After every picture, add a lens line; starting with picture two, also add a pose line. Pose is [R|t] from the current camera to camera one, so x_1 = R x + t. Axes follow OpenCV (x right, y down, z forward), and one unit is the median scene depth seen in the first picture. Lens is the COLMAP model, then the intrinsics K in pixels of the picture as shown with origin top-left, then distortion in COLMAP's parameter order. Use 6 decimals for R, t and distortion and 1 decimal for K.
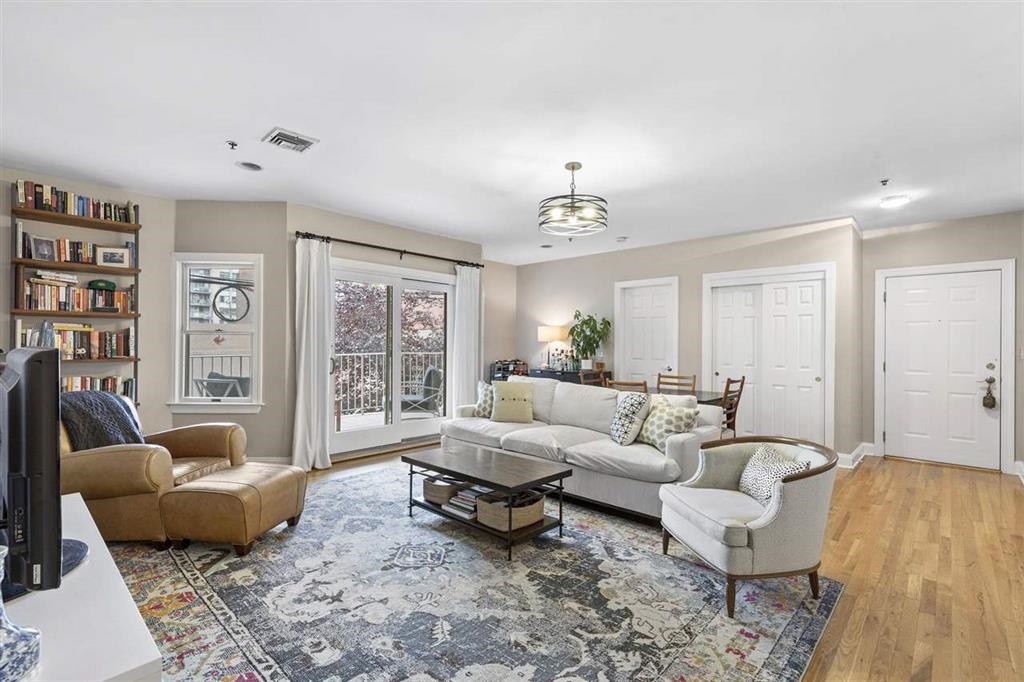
lens RADIAL K [[469.2, 0, 514.1], [0, 469.2, 344.9], [0, 0, 1]] dist [0.005911, 0.000322]
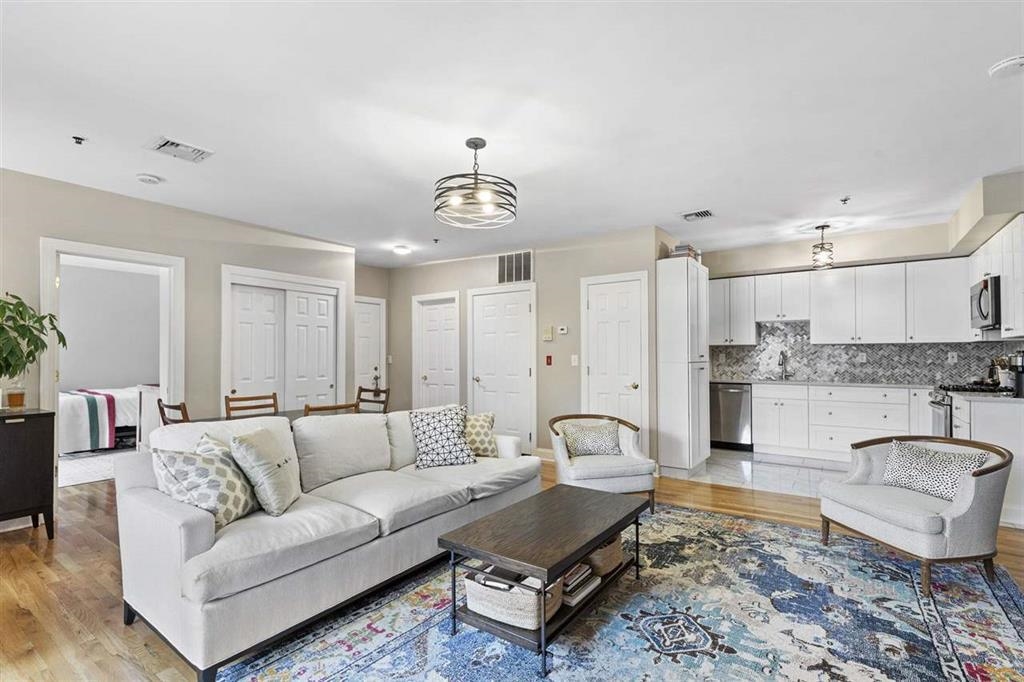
lens RADIAL K [[472.8, 0, 510.5], [0, 472.8, 351.2], [0, 0, 1]] dist [0.005888, -0.000758]
pose [[-0.130271, 0.003683, 0.991472, -0.639397], [-0.000191, 0.999993, -0.003740, -0.006848], [-0.991478, -0.000677, -0.130269, 0.933132]]
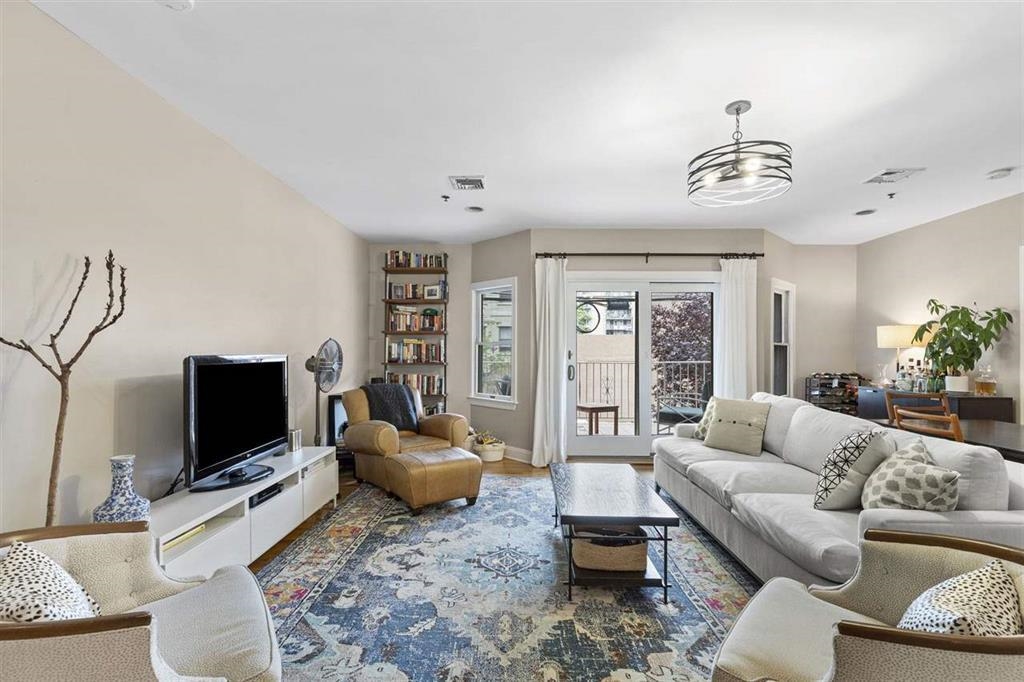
lens RADIAL K [[469.6, 0, 513.5], [0, 469.6, 348.5], [0, 0, 1]] dist [0.006845, -0.000637]
pose [[0.671261, -0.008107, -0.741177, 0.383047], [0.000888, 0.999948, -0.010134, 0.000401], [0.741221, 0.006145, 0.671233, 0.224089]]
